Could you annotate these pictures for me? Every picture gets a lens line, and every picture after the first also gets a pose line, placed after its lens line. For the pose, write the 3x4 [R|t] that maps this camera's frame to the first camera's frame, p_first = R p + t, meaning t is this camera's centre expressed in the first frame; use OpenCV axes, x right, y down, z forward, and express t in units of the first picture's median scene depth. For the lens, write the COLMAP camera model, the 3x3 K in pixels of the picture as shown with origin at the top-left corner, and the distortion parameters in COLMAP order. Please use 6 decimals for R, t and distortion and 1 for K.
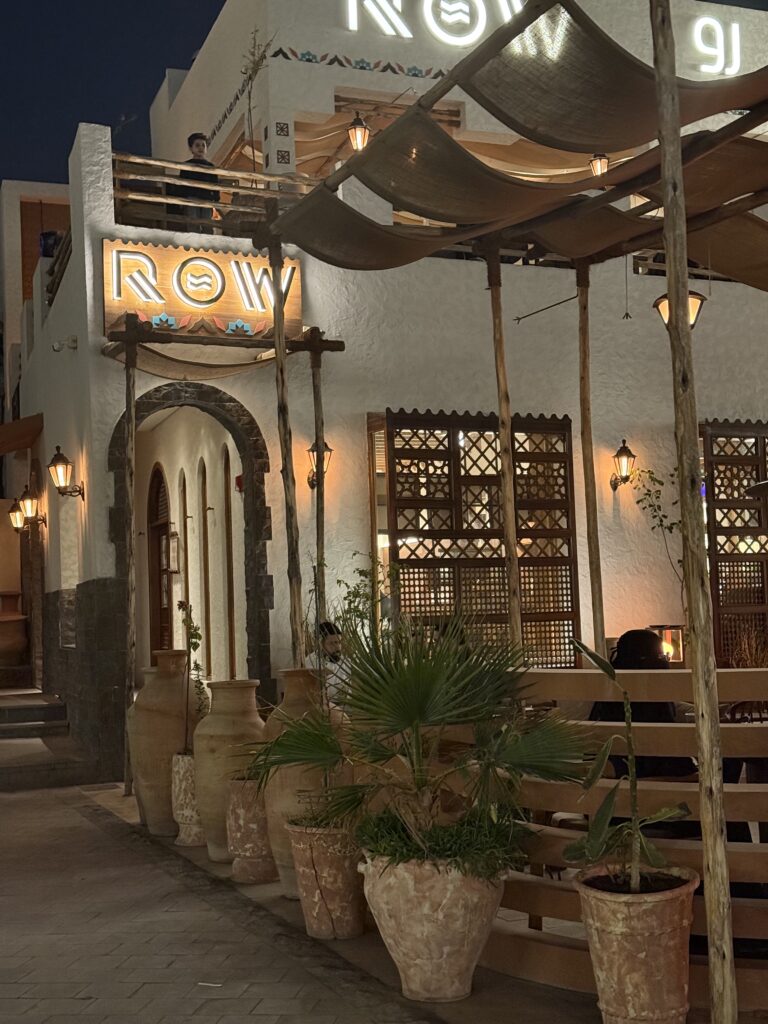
lens RADIAL K [[1423.3, 0, 383.7], [0, 1423.3, 511.8], [0, 0, 1]] dist [0.042526, 0.000000]
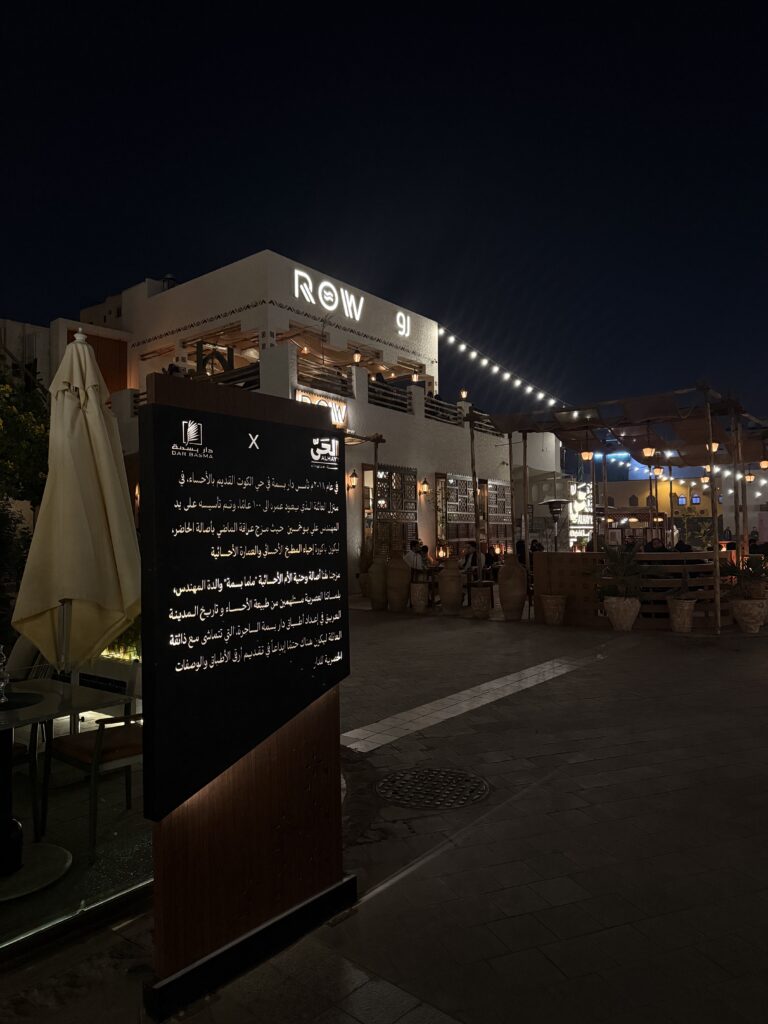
lens RADIAL K [[712.1, 0, 384.1], [0, 712.1, 513.2], [0, 0, 1]] dist [-0.006946, -0.001029]
pose [[0.862419, 0.042720, 0.504389, -0.486851], [-0.058652, 0.998154, 0.015745, 0.000304], [-0.502785, -0.043162, 0.863333, -0.130722]]
